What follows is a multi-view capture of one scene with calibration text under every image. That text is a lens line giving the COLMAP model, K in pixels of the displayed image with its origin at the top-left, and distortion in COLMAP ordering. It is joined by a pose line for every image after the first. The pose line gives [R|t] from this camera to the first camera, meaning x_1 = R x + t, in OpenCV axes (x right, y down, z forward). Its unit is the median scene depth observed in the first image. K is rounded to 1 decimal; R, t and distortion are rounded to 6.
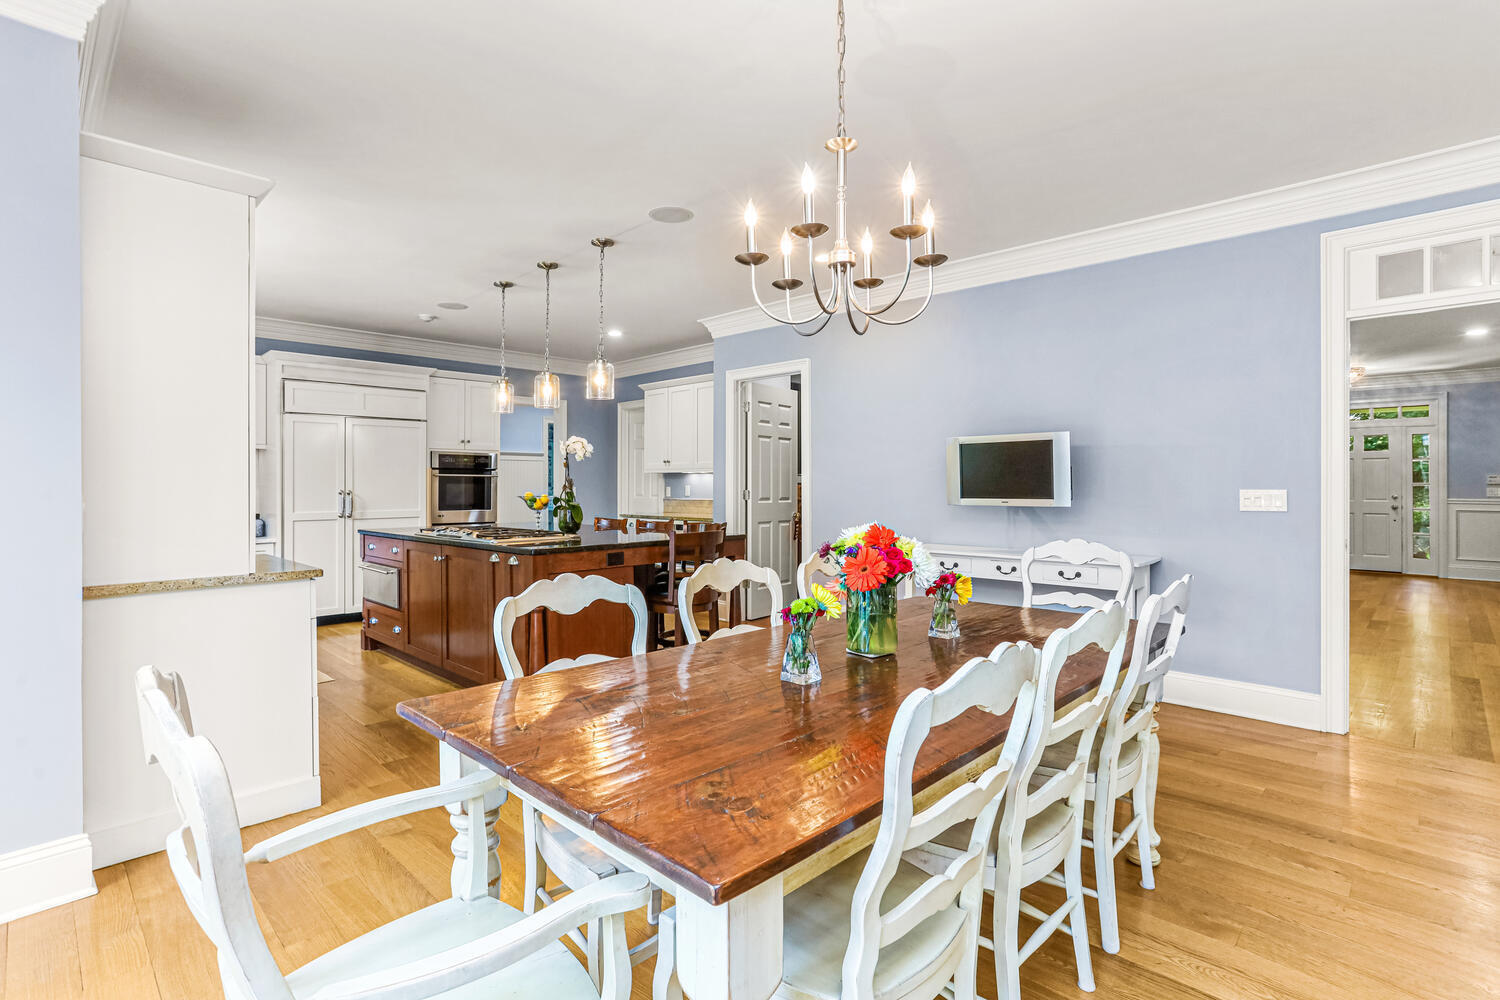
lens RADIAL K [[735.0, 0, 744.6], [0, 735.0, 487.2], [0, 0, 1]] dist [-0.038149, 0.030184]
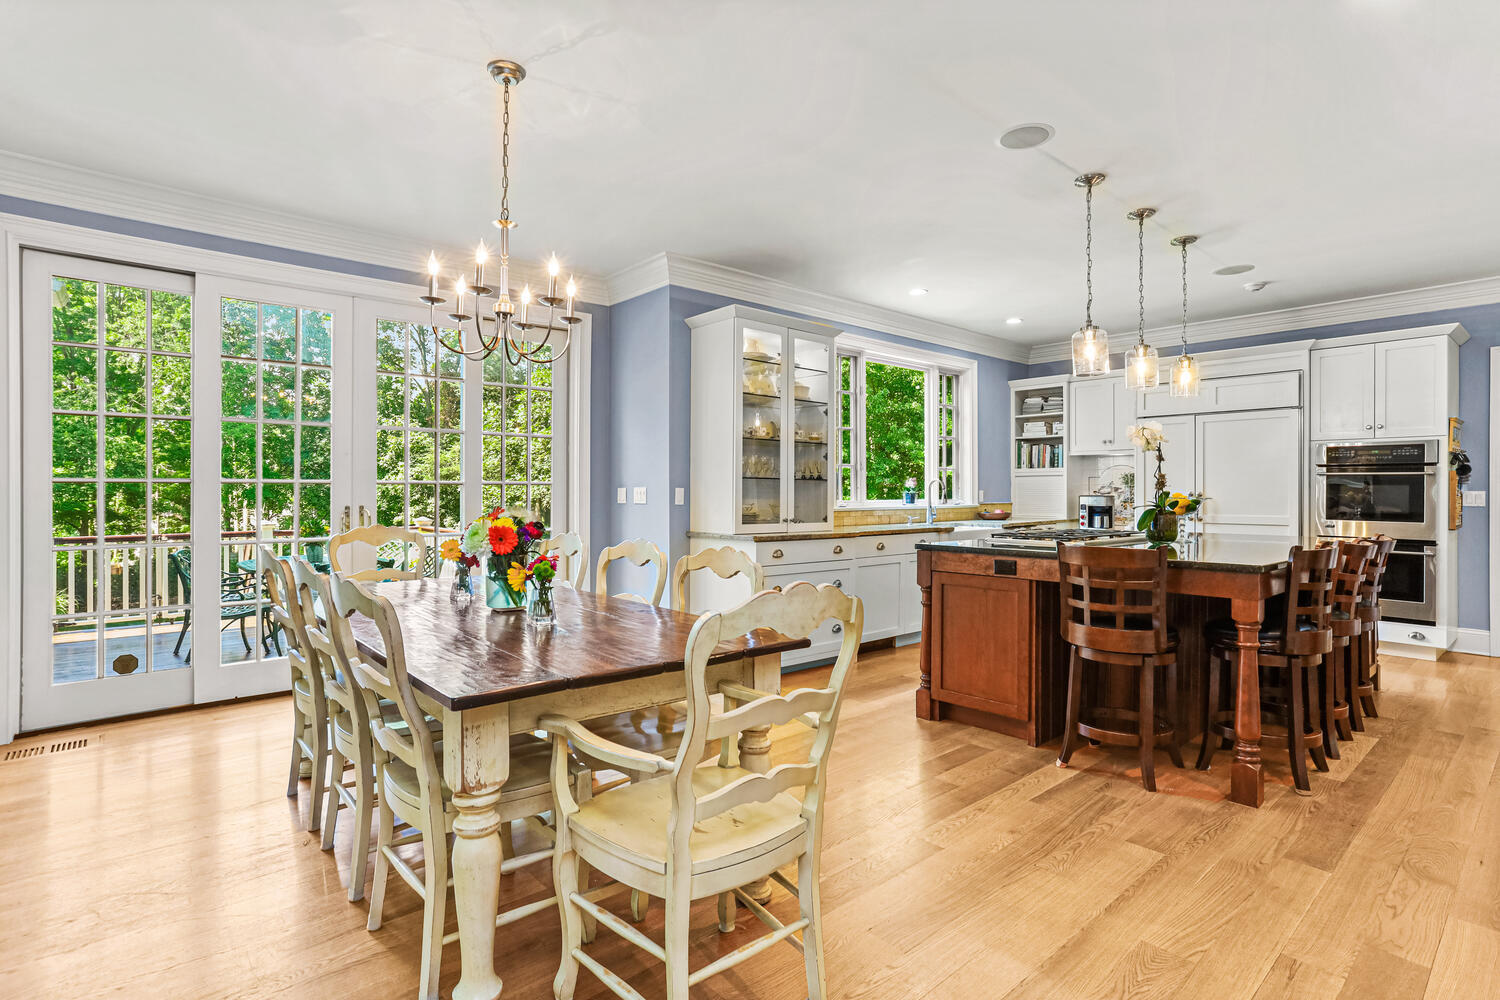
lens RADIAL K [[735.0, 0, 744.6], [0, 735.0, 487.2], [0, 0, 1]] dist [-0.038149, 0.030184]
pose [[-0.065427, -0.005022, -0.997845, 0.425560], [-0.006835, 0.999966, -0.004584, 0.005524], [0.997834, 0.006521, -0.065459, 0.448910]]
